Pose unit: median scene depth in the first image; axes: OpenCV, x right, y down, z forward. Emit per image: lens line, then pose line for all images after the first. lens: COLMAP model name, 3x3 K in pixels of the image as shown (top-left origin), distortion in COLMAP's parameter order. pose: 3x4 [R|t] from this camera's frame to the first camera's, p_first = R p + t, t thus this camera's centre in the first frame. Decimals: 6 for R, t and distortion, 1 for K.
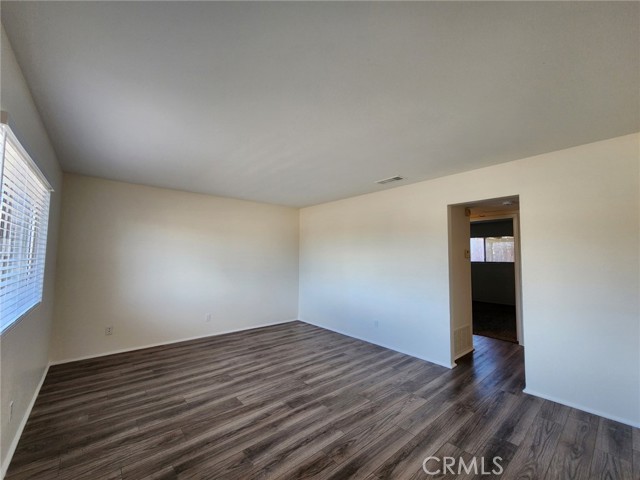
lens RADIAL K [[261.8, 0, 319.4], [0, 261.8, 241.1], [0, 0, 1]] dist [0.002141, -0.000136]
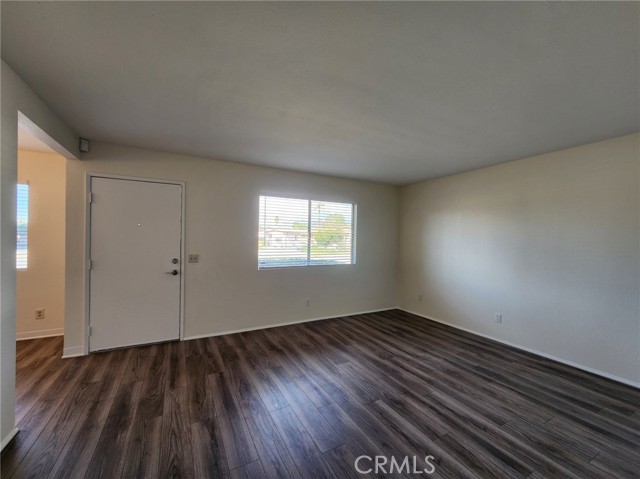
lens RADIAL K [[261.8, 0, 319.4], [0, 261.8, 240.6], [0, 0, 1]] dist [0.002141, -0.000136]
pose [[-0.215722, -0.010445, -0.976399, 0.665108], [0.043694, 0.998838, -0.020339, 0.068306], [0.975477, -0.047050, -0.215015, 0.912714]]
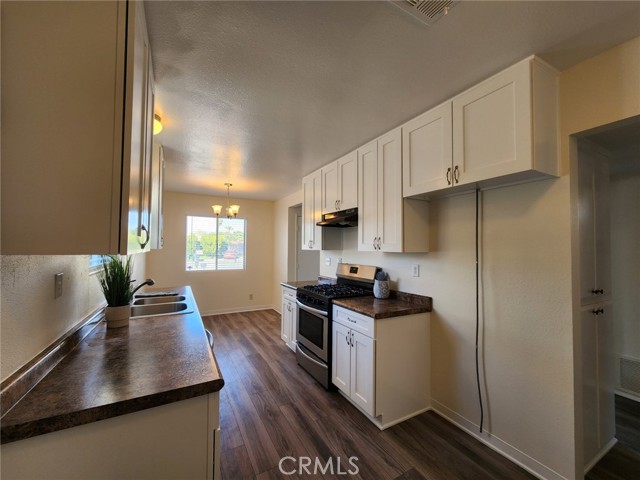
lens RADIAL K [[261.8, 0, 319.4], [0, 261.8, 241.1], [0, 0, 1]] dist [0.002141, -0.000136]
pose [[-0.208611, -0.043523, -0.977030, 1.535565], [0.049750, 0.997244, -0.055046, 0.039847], [0.976733, -0.060090, -0.205871, 0.401954]]
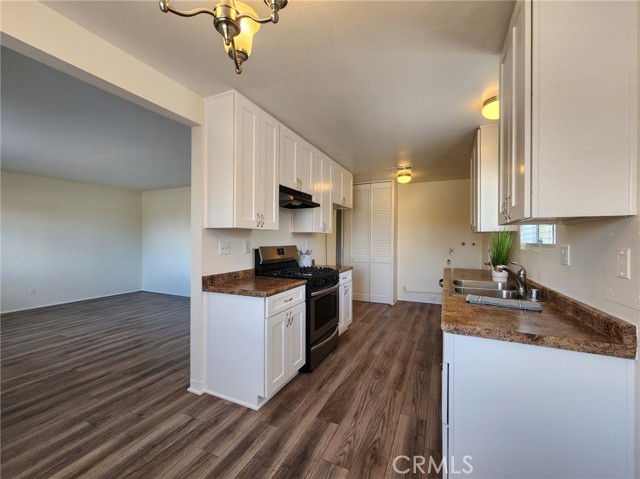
lens RADIAL K [[261.8, 0, 319.4], [0, 261.8, 240.6], [0, 0, 1]] dist [0.002141, -0.000136]
pose [[0.912340, -0.009235, 0.409328, 0.280998], [-0.016769, 0.998064, 0.059894, 0.004072], [-0.409089, -0.061508, 0.910419, -0.600563]]
